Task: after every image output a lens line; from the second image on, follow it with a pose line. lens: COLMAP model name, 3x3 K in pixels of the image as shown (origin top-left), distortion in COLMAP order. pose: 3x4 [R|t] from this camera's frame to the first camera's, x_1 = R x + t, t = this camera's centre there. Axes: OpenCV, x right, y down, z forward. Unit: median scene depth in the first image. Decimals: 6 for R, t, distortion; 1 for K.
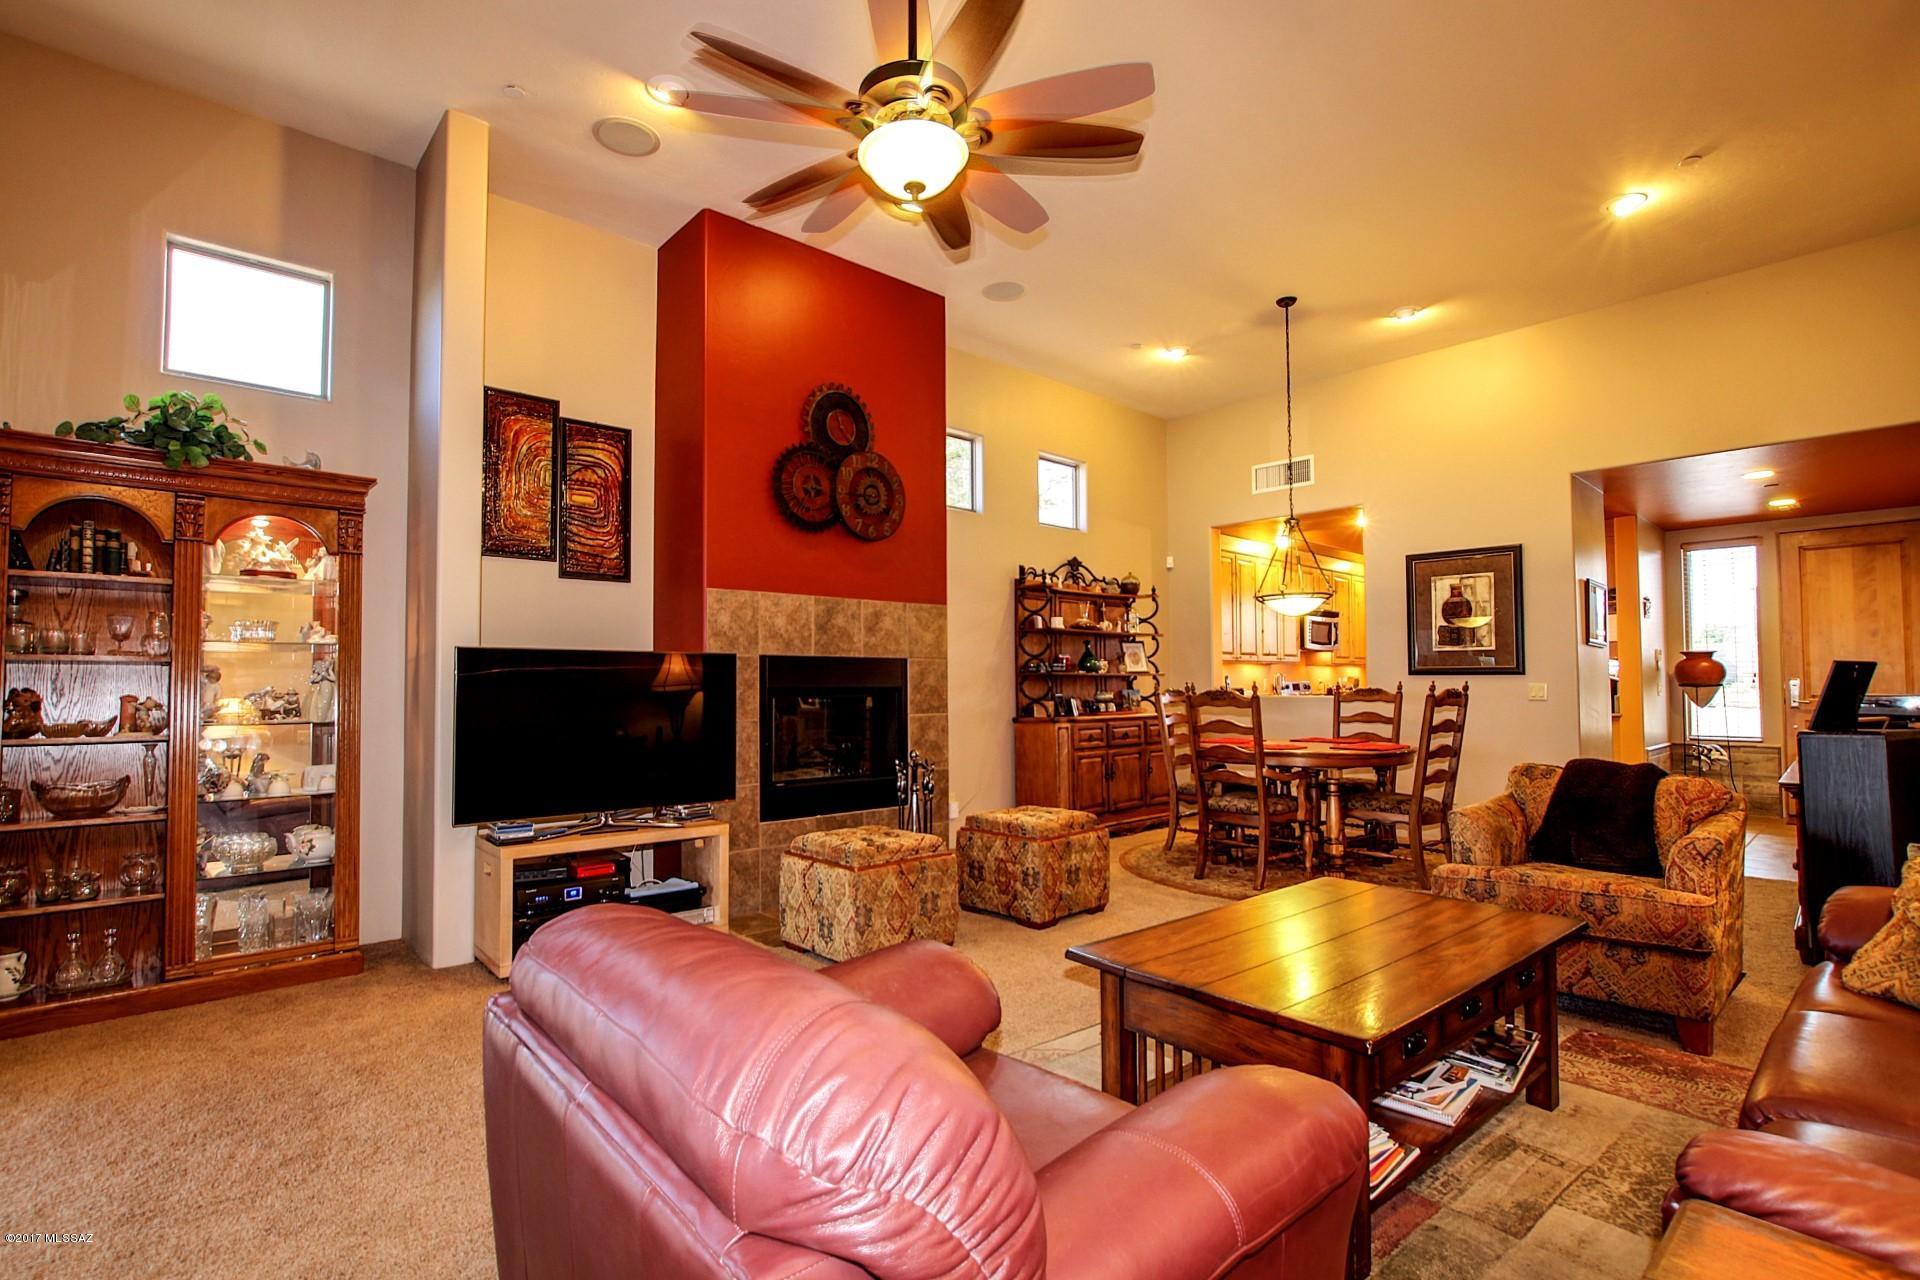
lens RADIAL K [[893.4, 0, 946.2], [0, 893.4, 650.1], [0, 0, 1]] dist [-0.022815, 0.000305]
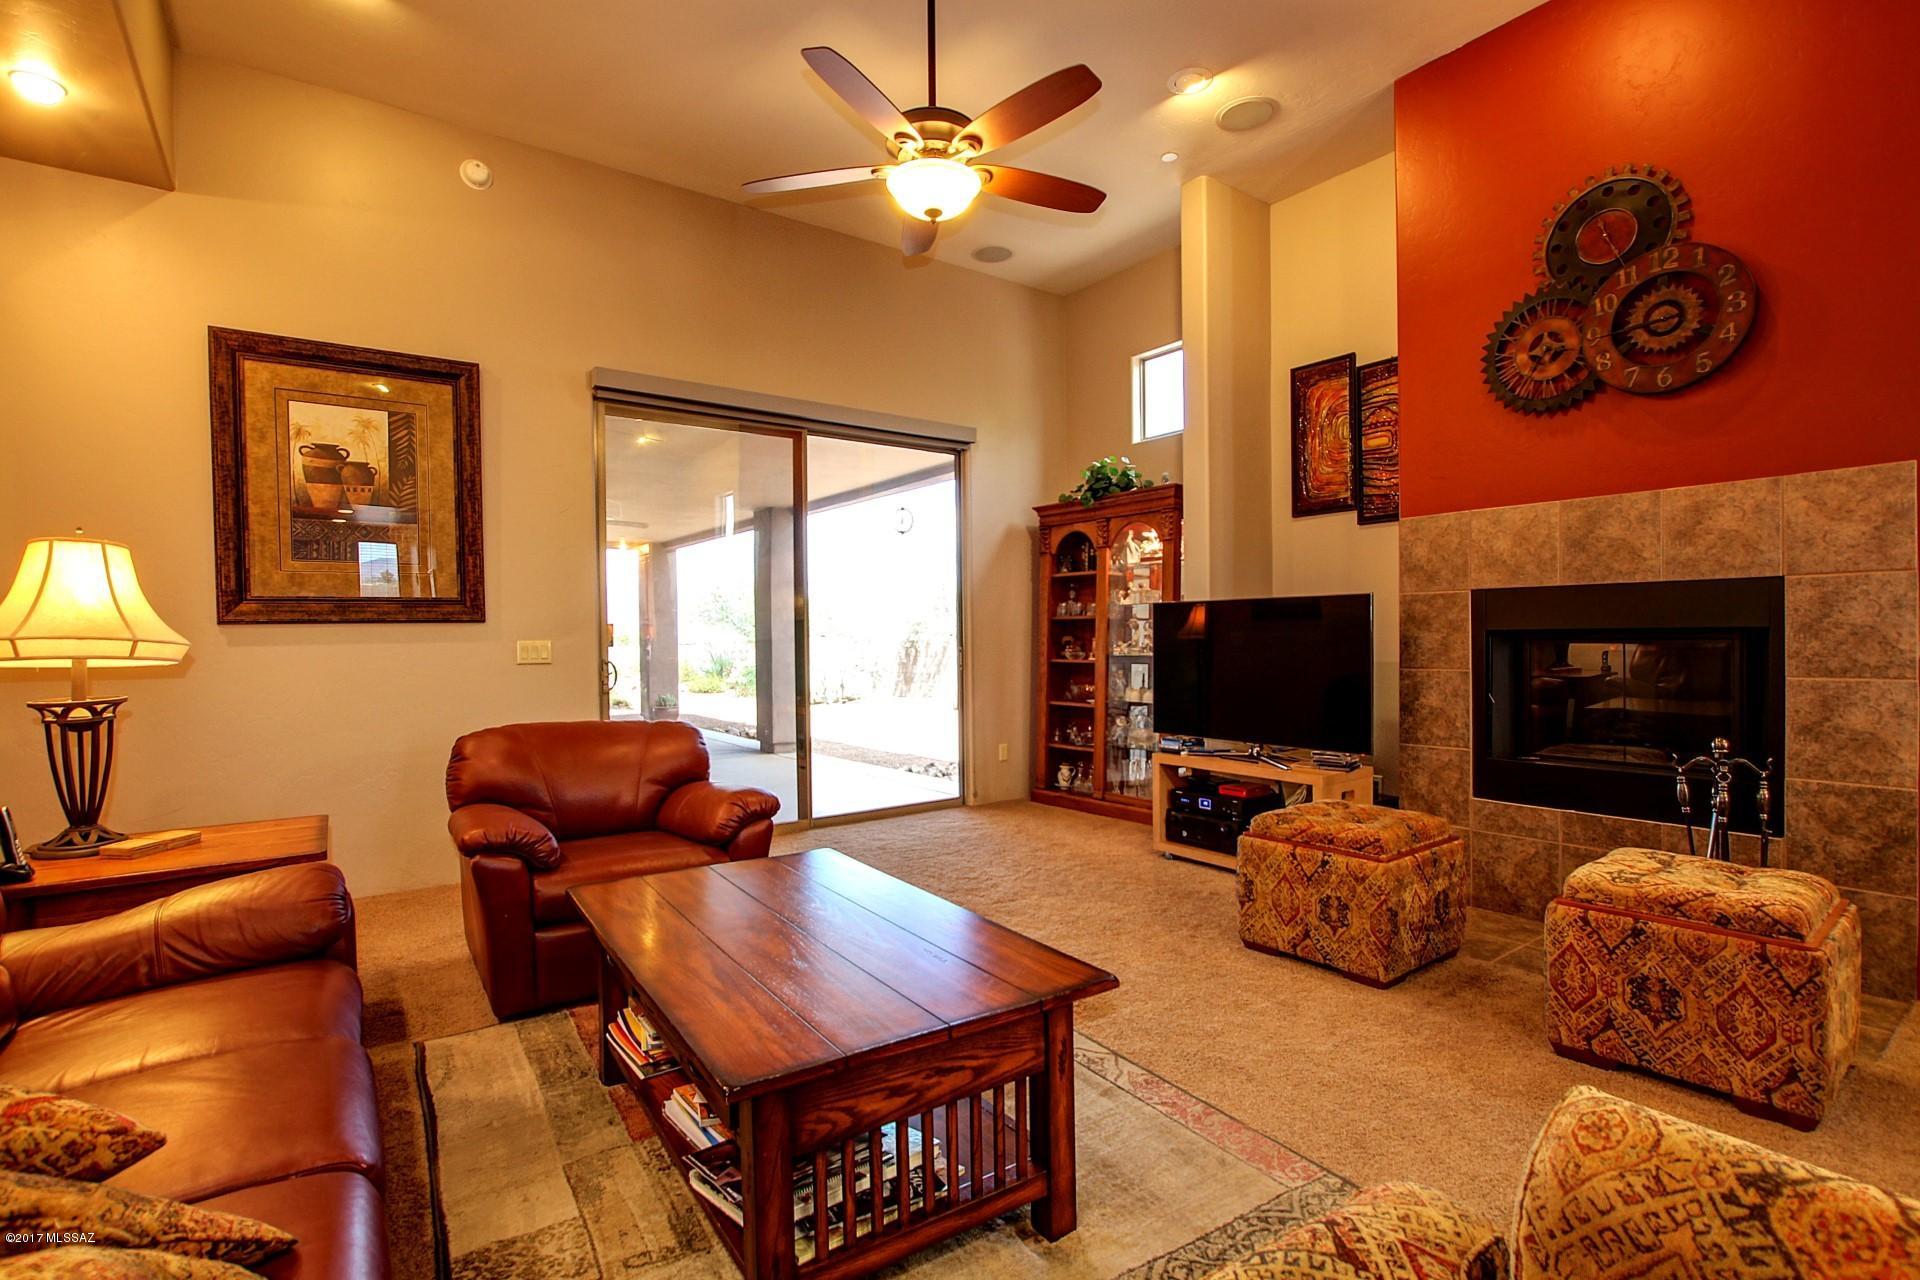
lens RADIAL K [[893.4, 0, 946.2], [0, 893.4, 650.1], [0, 0, 1]] dist [-0.022815, 0.000305]
pose [[-0.106344, 0.021674, -0.994093, 0.625249], [0.051492, 0.998541, 0.016262, 0.022043], [0.992995, -0.049459, -0.107305, 0.607164]]
